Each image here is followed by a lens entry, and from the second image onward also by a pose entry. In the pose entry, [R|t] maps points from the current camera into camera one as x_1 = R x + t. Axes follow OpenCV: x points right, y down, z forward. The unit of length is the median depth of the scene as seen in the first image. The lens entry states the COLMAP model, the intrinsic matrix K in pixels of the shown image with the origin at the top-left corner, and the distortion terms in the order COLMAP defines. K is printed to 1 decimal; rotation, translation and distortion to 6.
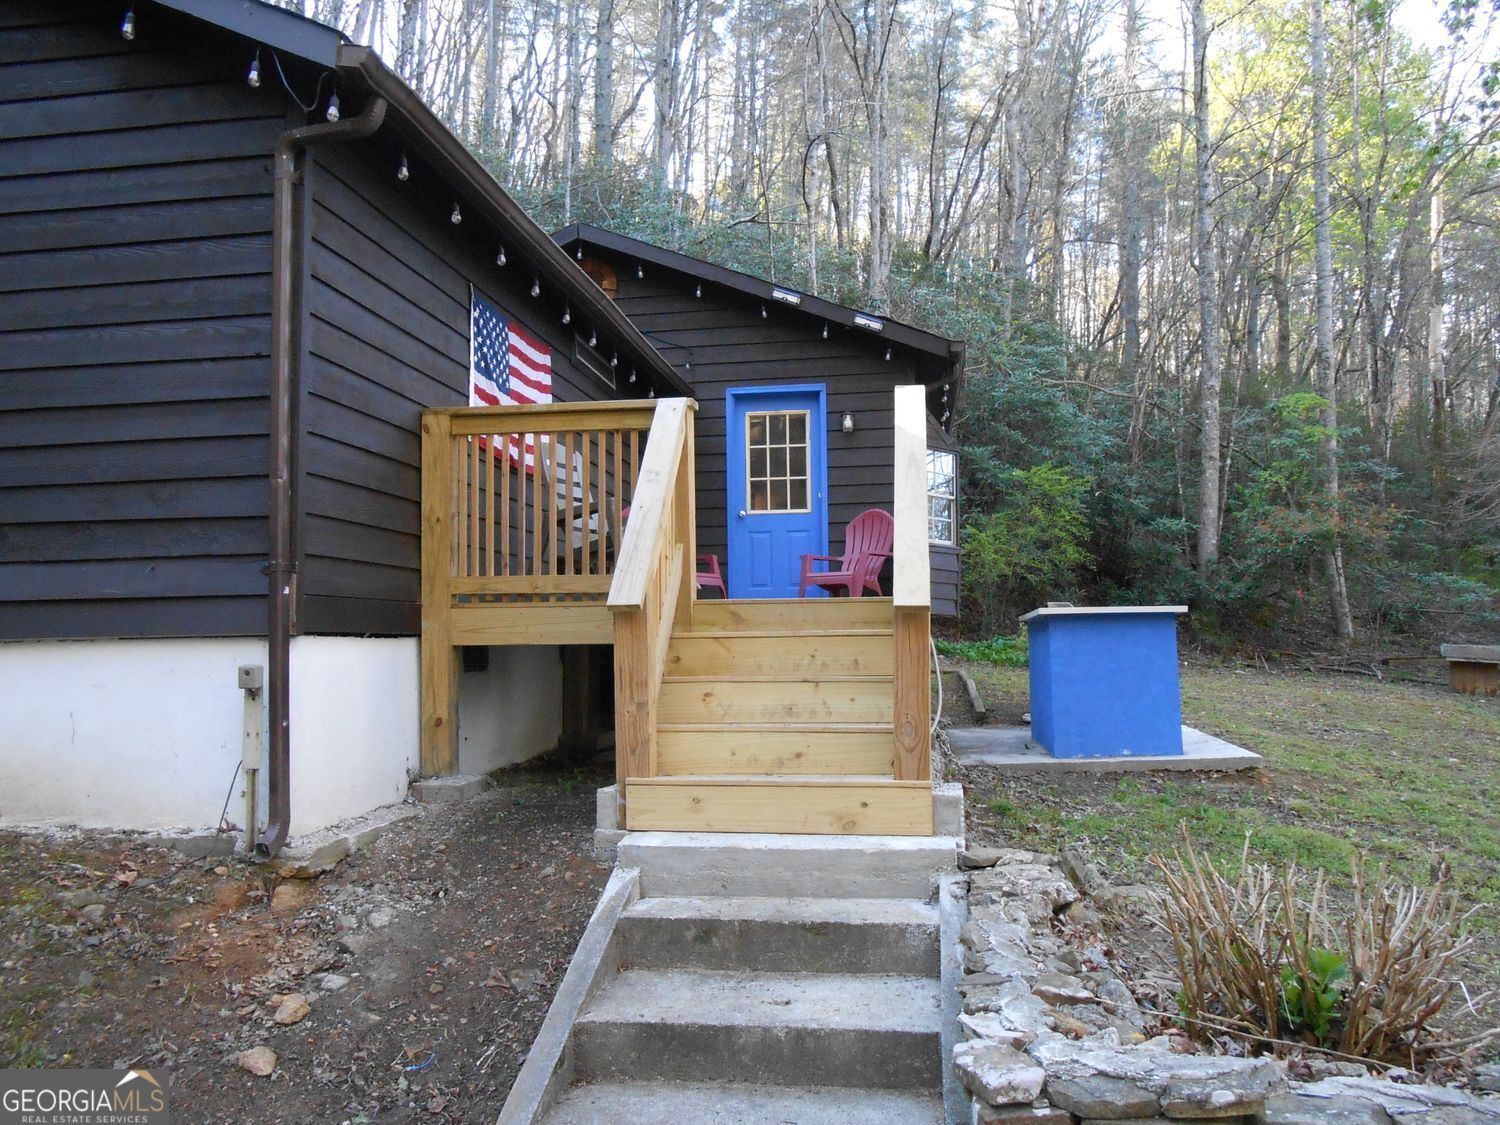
lens RADIAL K [[1181.0, 0, 750.0], [0, 1181.0, 562.5], [0, 0, 1]] dist [-0.037996, 0.059219]
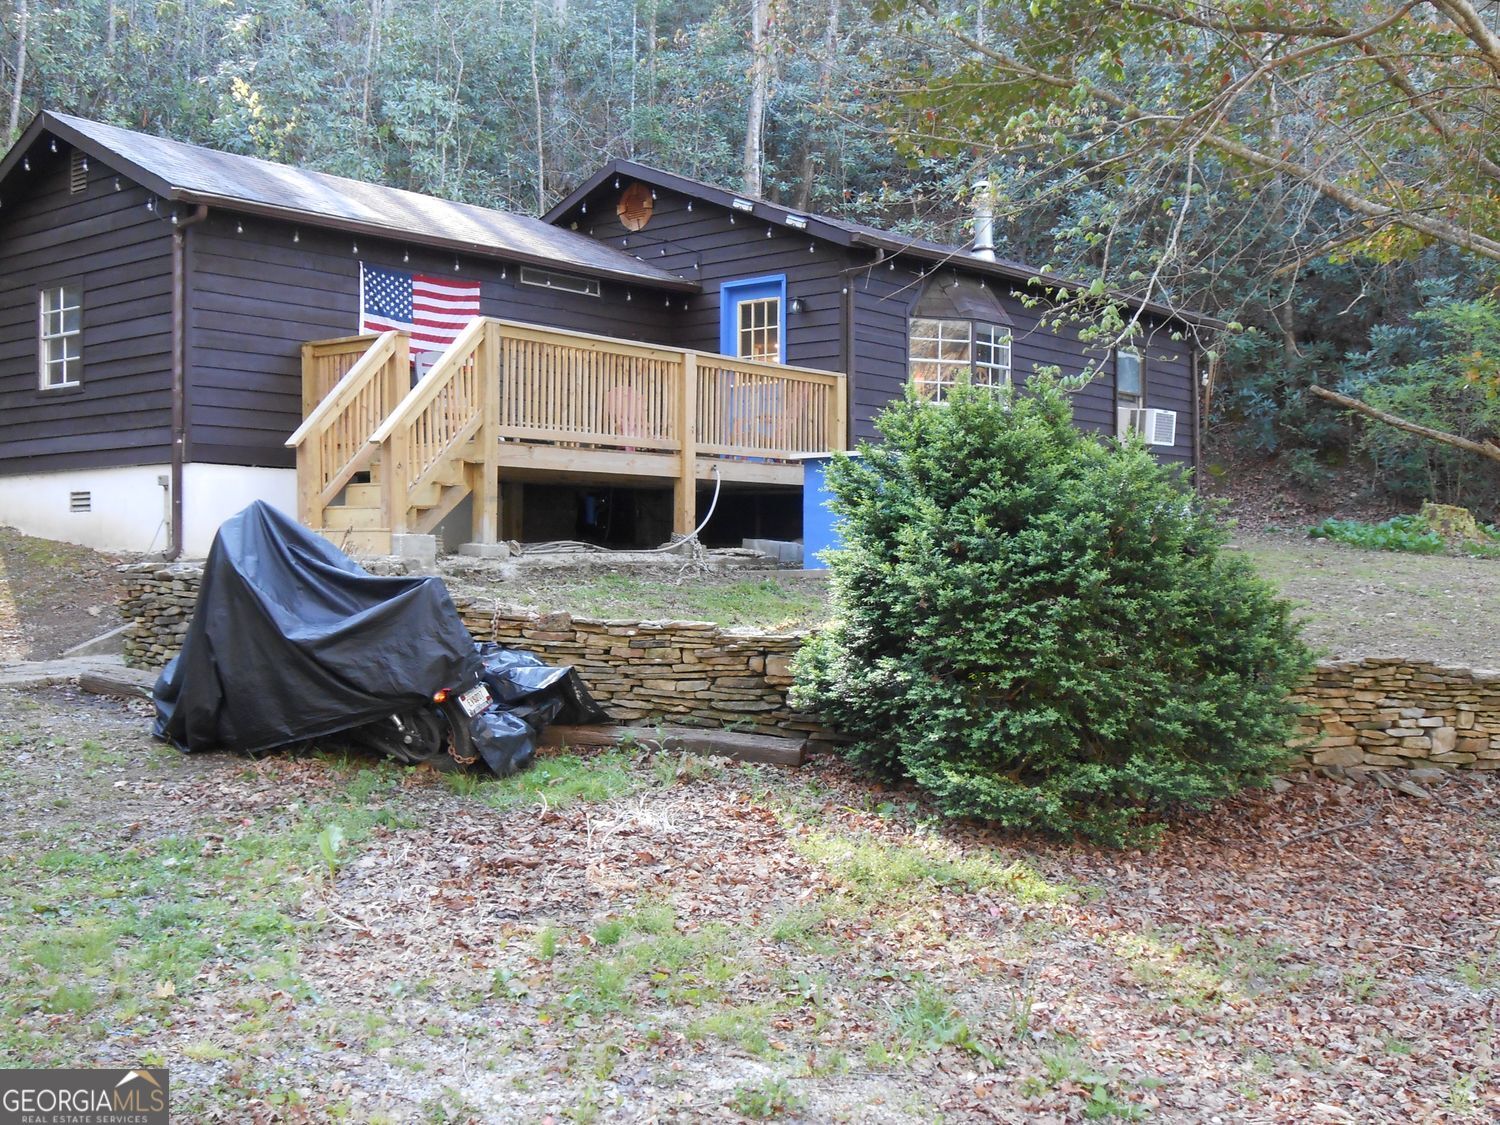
lens RADIAL K [[1678.8, 0, 750.0], [0, 1678.8, 562.5], [0, 0, 1]] dist [0.021820, 0.000146]
pose [[0.867206, 0.007822, -0.497889, 1.608685], [0.024391, 0.998009, 0.058164, 0.071777], [0.497352, -0.062584, 0.865288, -0.912774]]
